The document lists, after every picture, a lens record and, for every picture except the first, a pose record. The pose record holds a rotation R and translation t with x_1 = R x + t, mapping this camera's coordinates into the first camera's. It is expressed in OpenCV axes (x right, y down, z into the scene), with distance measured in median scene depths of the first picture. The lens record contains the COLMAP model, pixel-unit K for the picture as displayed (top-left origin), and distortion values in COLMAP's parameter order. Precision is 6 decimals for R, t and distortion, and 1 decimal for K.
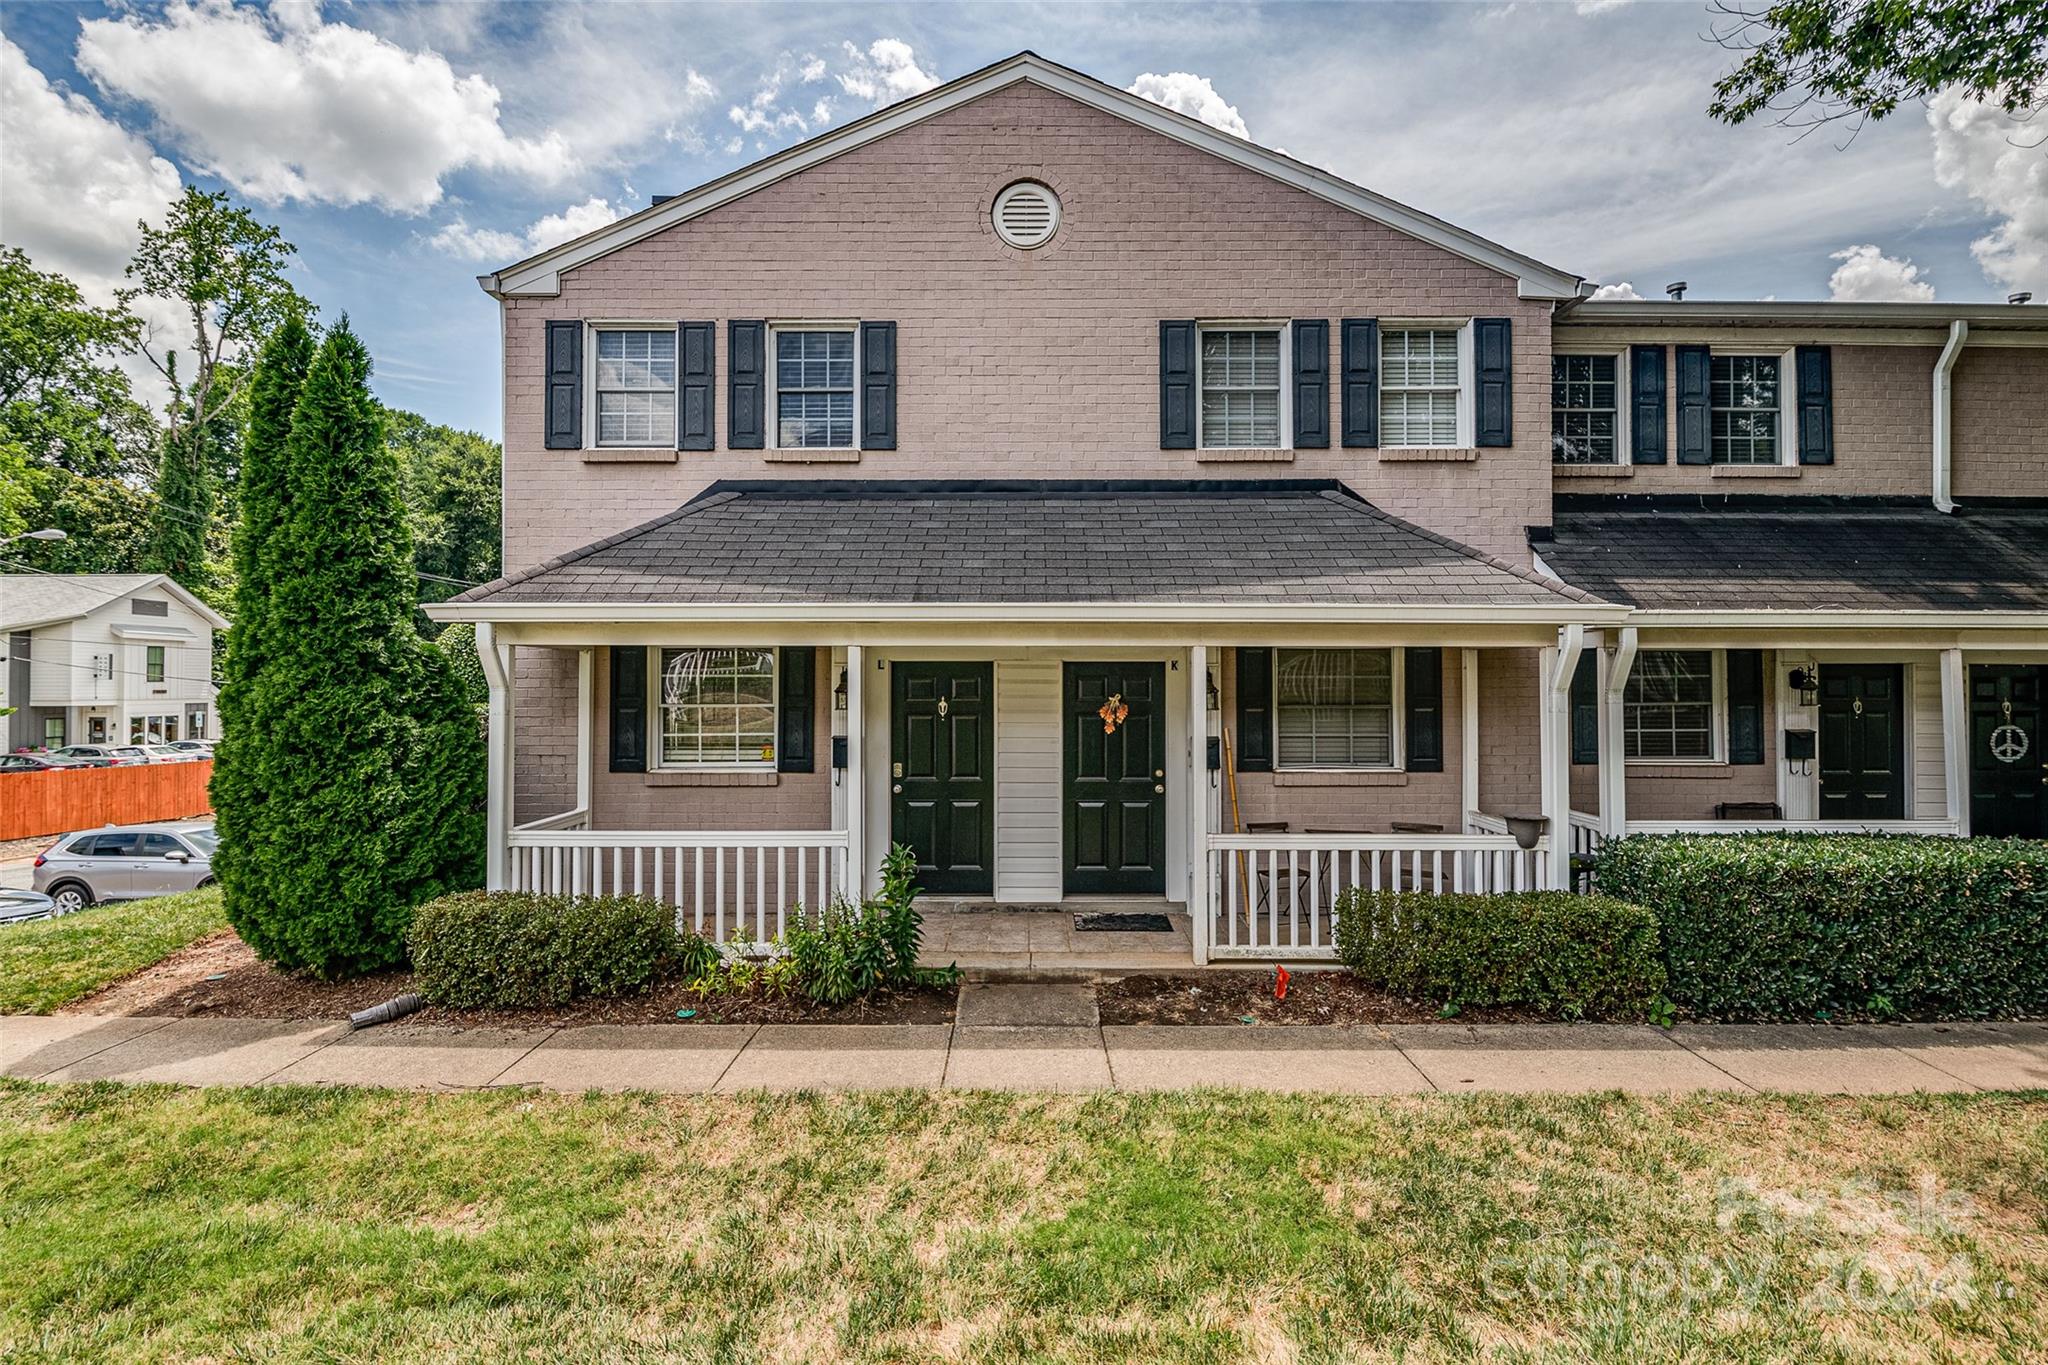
lens RADIAL K [[878.4, 0, 1031.0], [0, 878.4, 683.1], [0, 0, 1]] dist [0.017009, -0.009056]
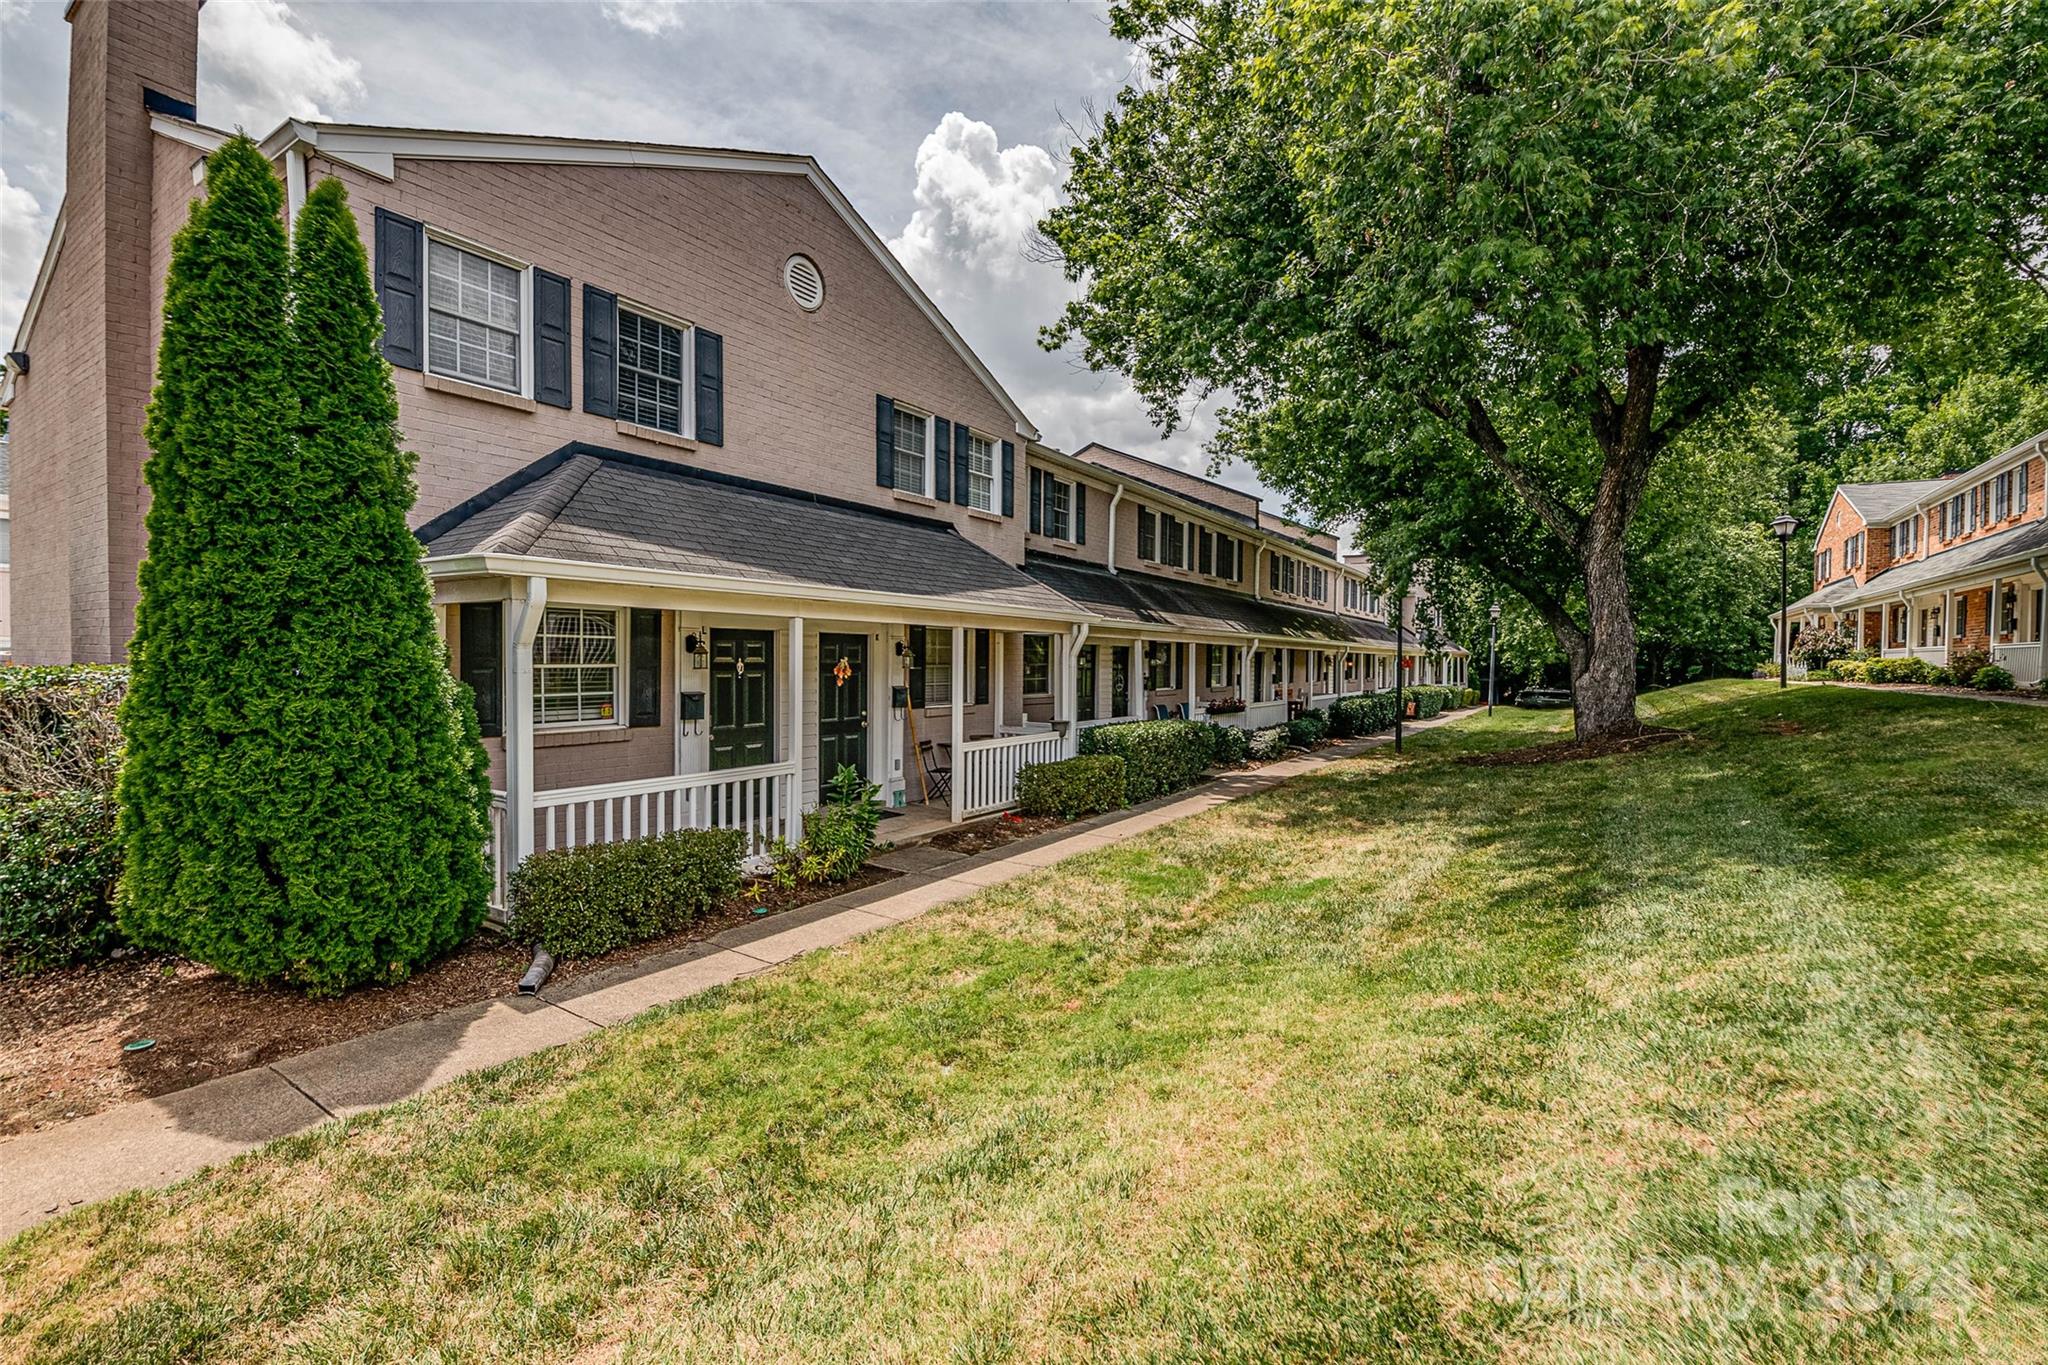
lens RADIAL K [[894.0, 0, 1025.7], [0, 894.0, 675.9], [0, 0, 1]] dist [0.010767, 0.000047]
pose [[0.539994, -0.011715, 0.841588, -0.943013], [-0.020349, 0.999429, 0.026969, -0.000850], [-0.841423, -0.031688, 0.539447, 0.005298]]
